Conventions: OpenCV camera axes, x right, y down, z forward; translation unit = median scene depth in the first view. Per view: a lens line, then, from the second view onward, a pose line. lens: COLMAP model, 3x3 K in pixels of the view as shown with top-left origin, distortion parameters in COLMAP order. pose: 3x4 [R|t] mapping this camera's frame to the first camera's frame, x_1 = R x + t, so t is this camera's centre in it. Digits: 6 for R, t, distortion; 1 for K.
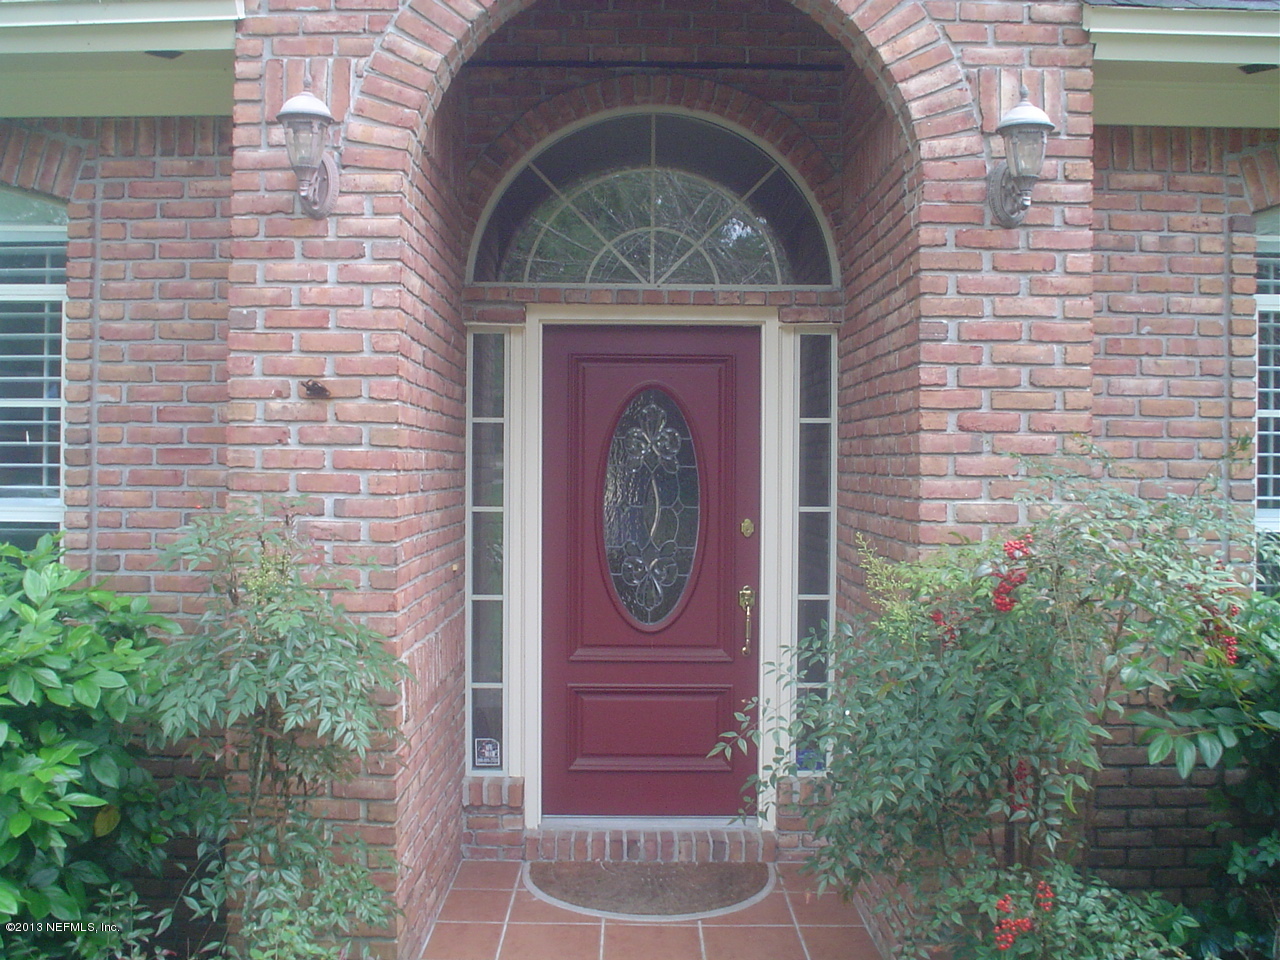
lens RADIAL K [[1260.3, 0, 633.1], [0, 1260.3, 479.2], [0, 0, 1]] dist [-0.137714, 0.099593]
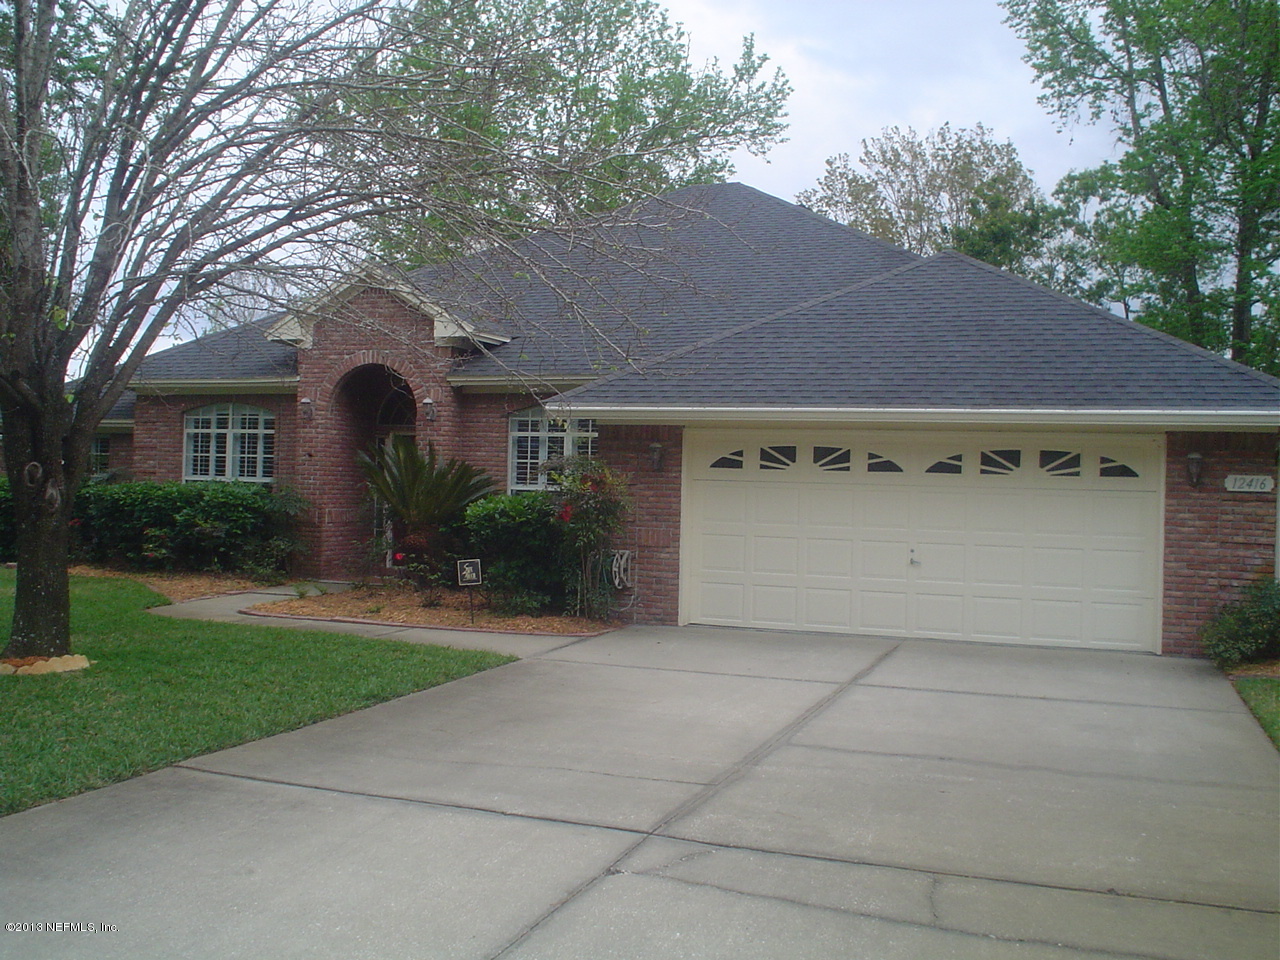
lens RADIAL K [[1260.3, 0, 633.1], [0, 1260.3, 479.2], [0, 0, 1]] dist [-0.137714, 0.099593]
pose [[0.927026, 0.015083, -0.374694, 2.809886], [-0.022268, 0.999642, -0.014852, 0.071114], [0.374336, 0.022112, 0.927030, -3.139686]]
